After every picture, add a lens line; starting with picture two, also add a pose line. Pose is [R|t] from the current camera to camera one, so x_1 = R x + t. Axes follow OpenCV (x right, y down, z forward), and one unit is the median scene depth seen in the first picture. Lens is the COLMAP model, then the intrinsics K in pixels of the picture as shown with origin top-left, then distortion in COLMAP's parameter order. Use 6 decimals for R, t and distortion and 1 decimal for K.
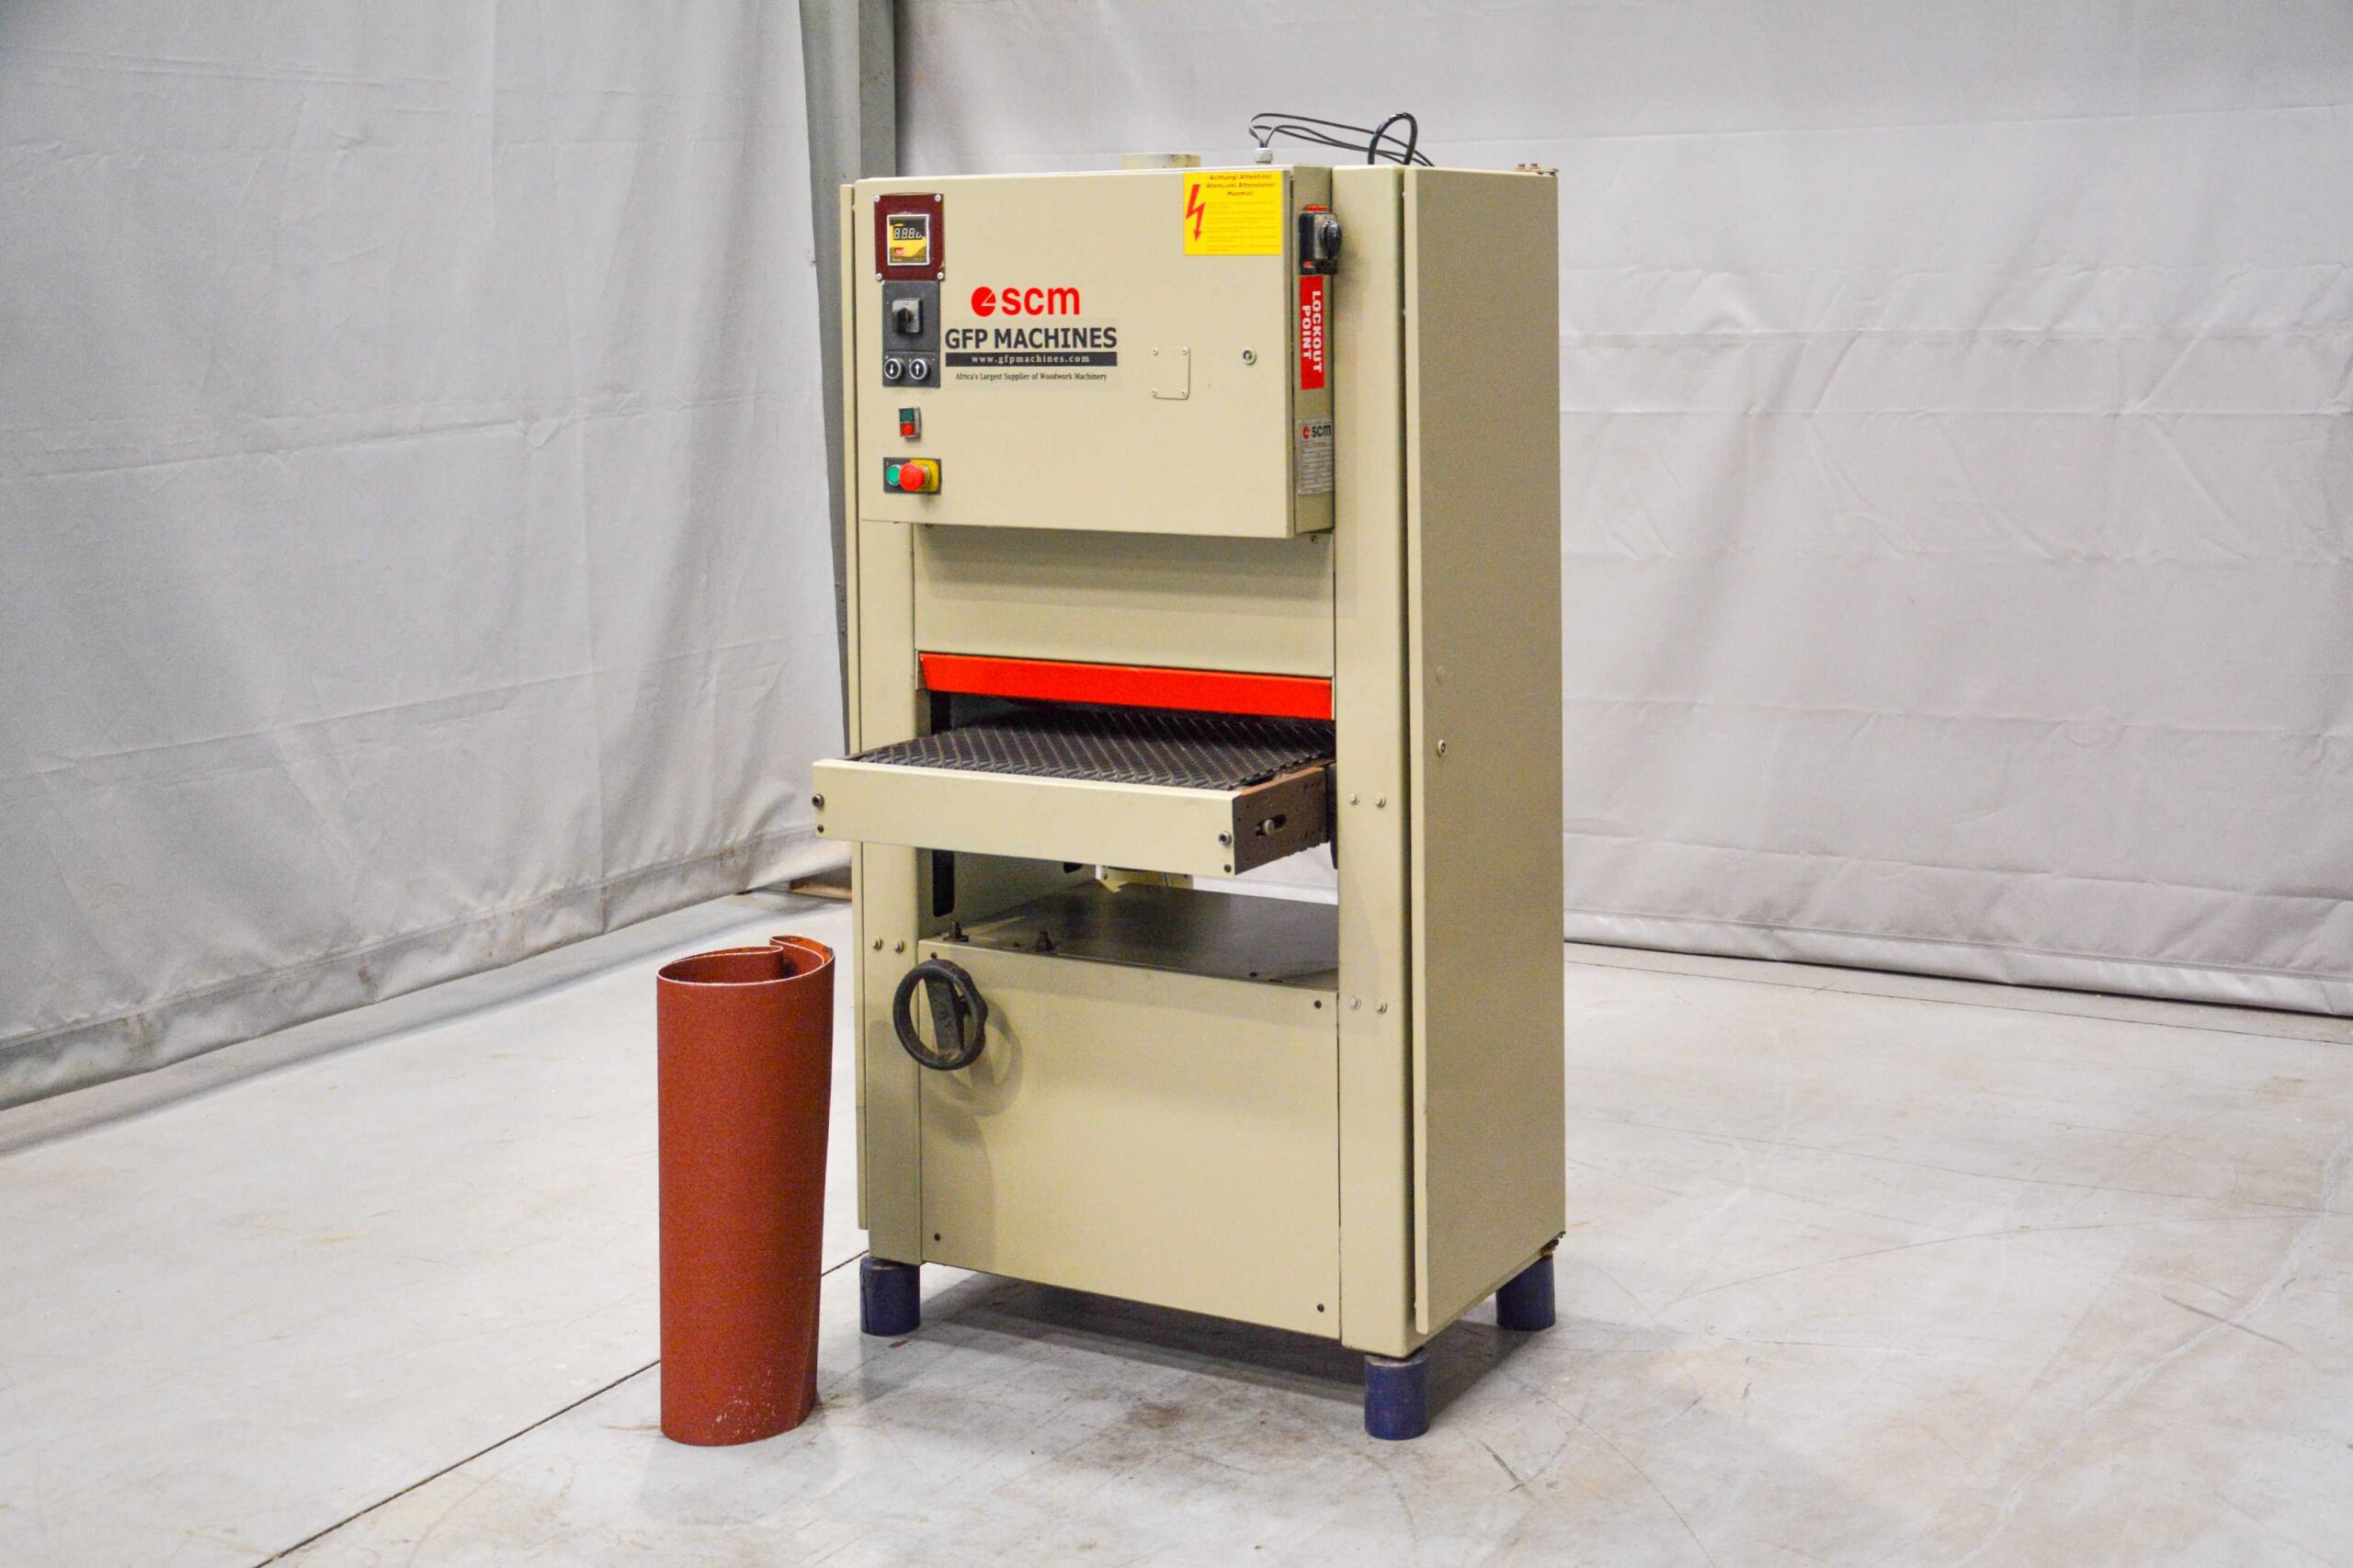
lens RADIAL K [[2894.8, 0, 1359.7], [0, 2894.8, 361.7], [0, 0, 1]] dist [0.006163, -0.026148]
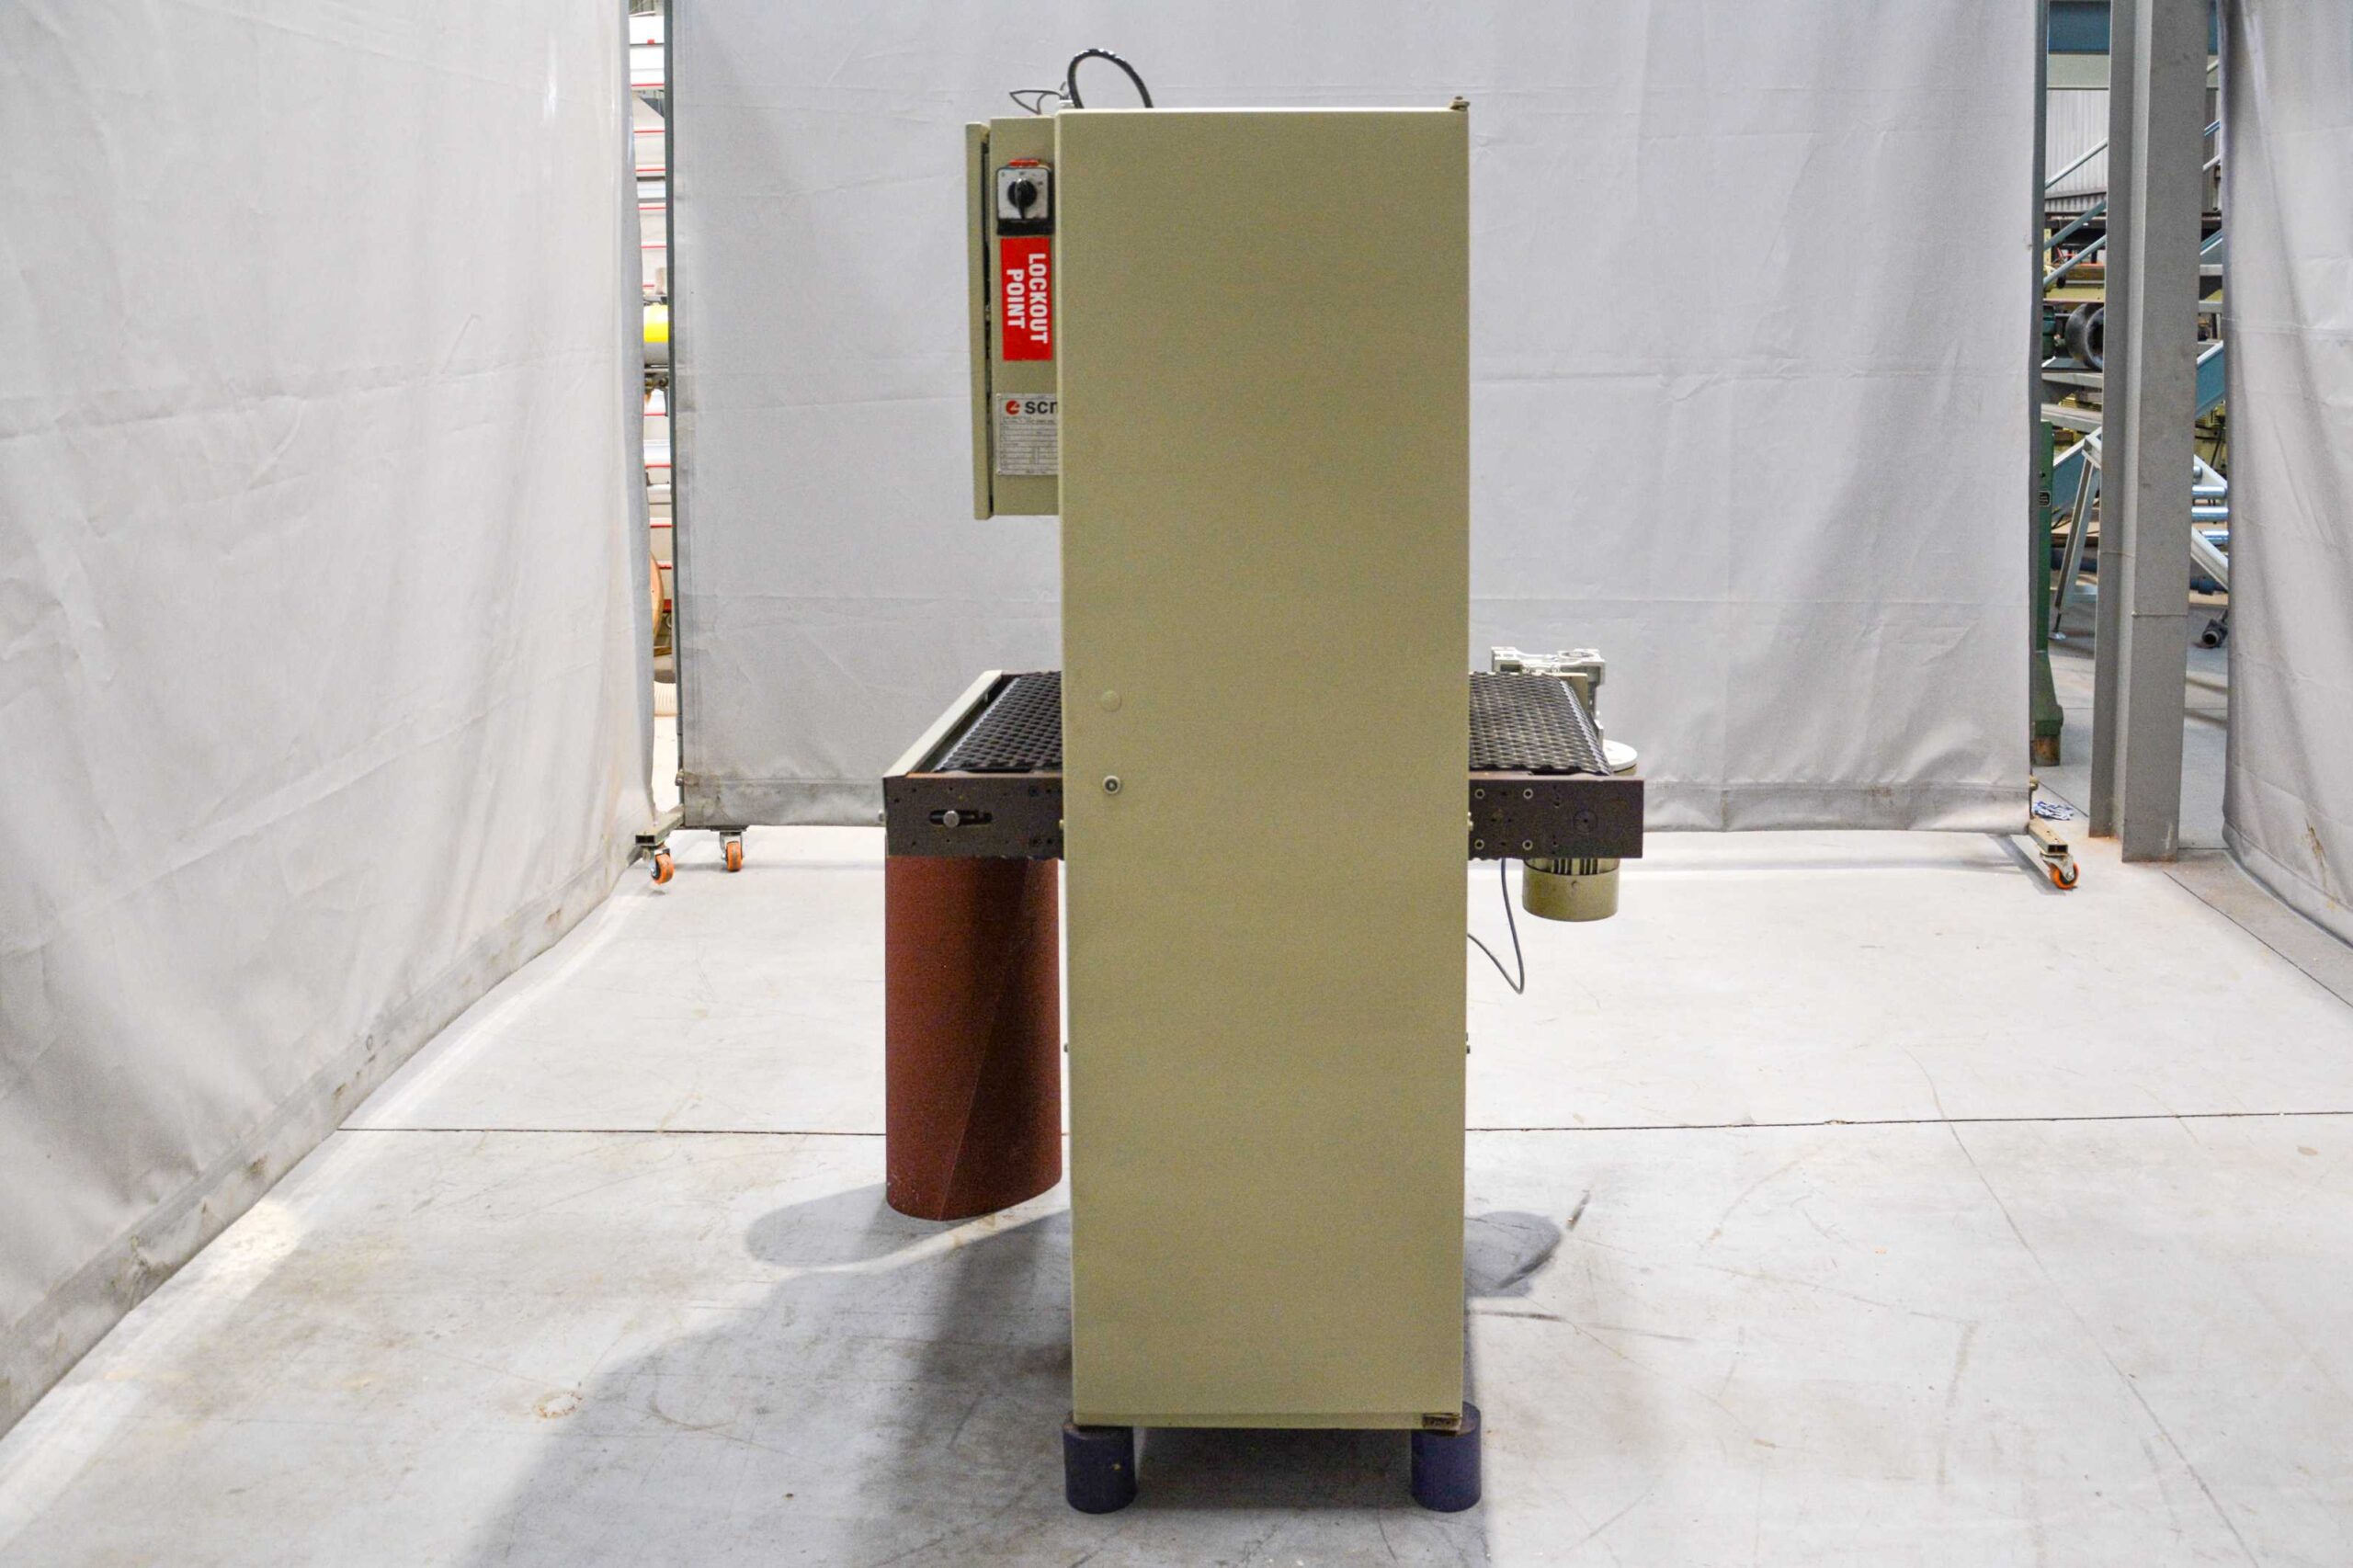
lens RADIAL K [[2047.8, 0, 1127.0], [0, 2047.8, 418.3], [0, 0, 1]] dist [-0.062100, 0.024902]
pose [[0.425751, 0.074171, -0.901795, 0.558279], [-0.032028, 0.997245, 0.066901, -0.016046], [0.904273, 0.000399, 0.426954, 0.719823]]
